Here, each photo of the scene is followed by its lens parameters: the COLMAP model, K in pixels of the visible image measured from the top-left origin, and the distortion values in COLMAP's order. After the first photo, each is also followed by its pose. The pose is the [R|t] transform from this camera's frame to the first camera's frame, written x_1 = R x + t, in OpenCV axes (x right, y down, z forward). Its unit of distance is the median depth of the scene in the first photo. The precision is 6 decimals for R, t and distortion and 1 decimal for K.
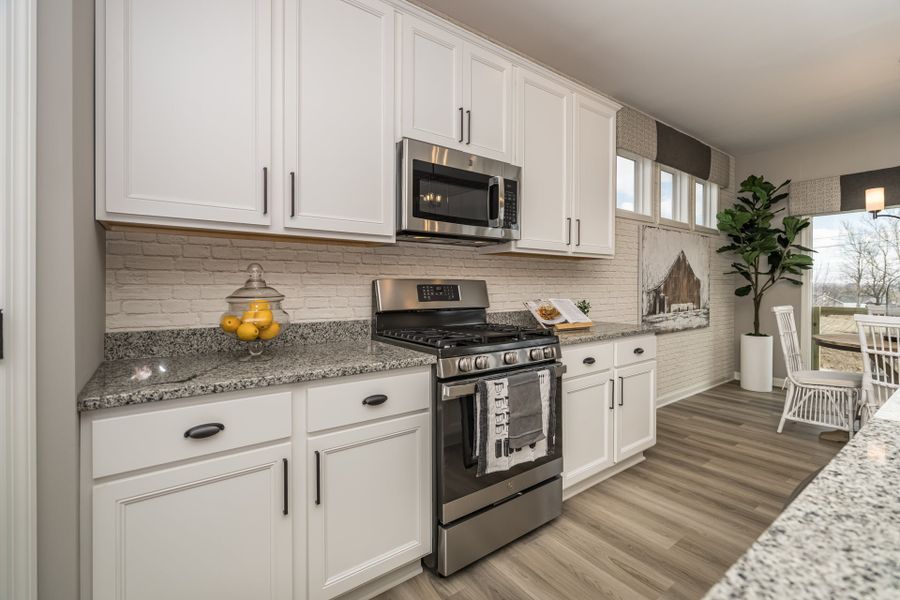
lens RADIAL K [[408.8, 0, 450.5], [0, 408.8, 288.5], [0, 0, 1]] dist [-0.000824, 0.002766]
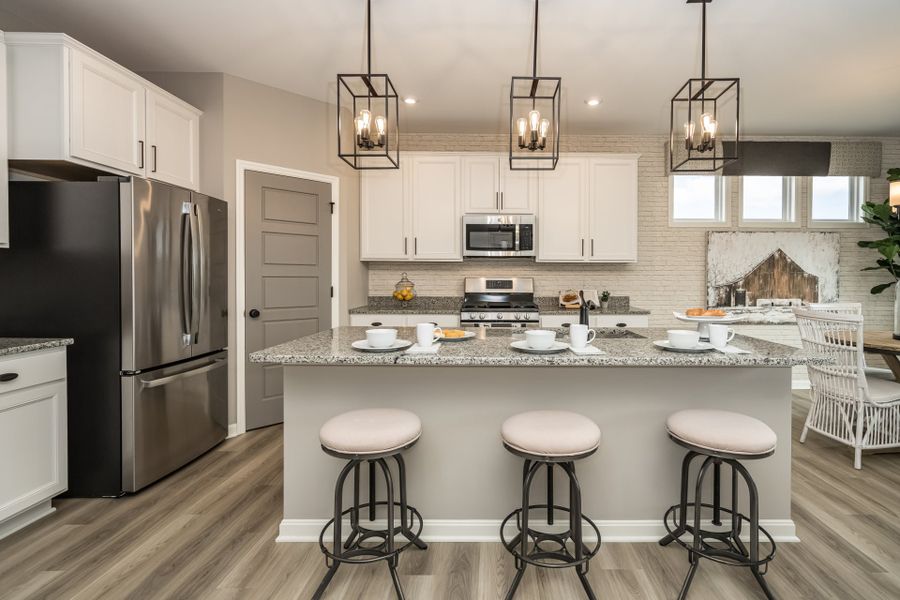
lens RADIAL K [[408.8, 0, 469.4], [0, 408.8, 283.6], [0, 0, 1]] dist [-0.000824, 0.002766]
pose [[0.815973, 0.016340, -0.577860, 0.912583], [-0.008835, 0.999836, 0.015796, -0.022169], [0.578023, -0.007784, 0.815983, -0.609532]]
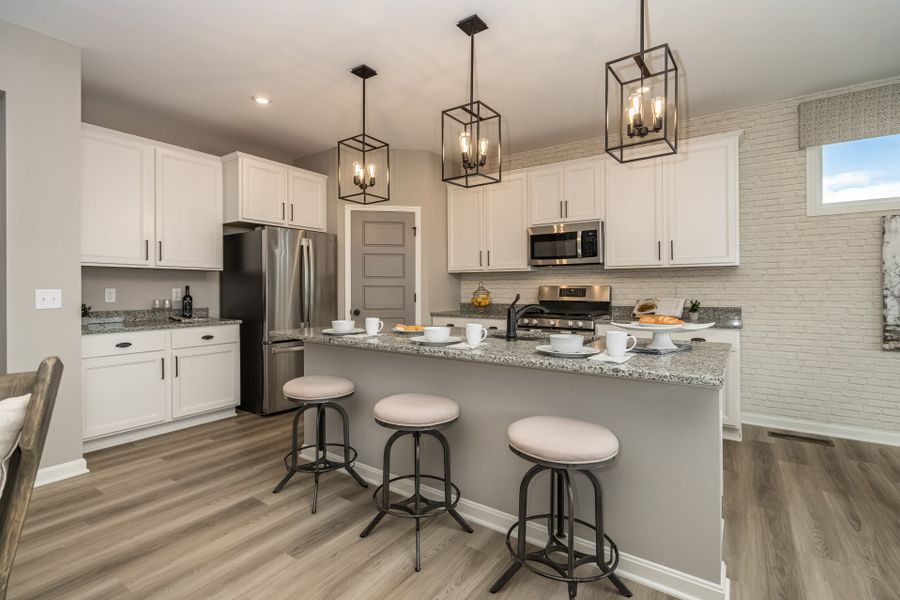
lens RADIAL K [[408.8, 0, 445.7], [0, 408.8, 284.4], [0, 0, 1]] dist [-0.000824, 0.002766]
pose [[0.341794, -0.006527, -0.939752, 1.457771], [-0.002819, 0.999964, -0.007971, -0.010552], [0.939771, 0.005373, 0.341763, -0.188327]]
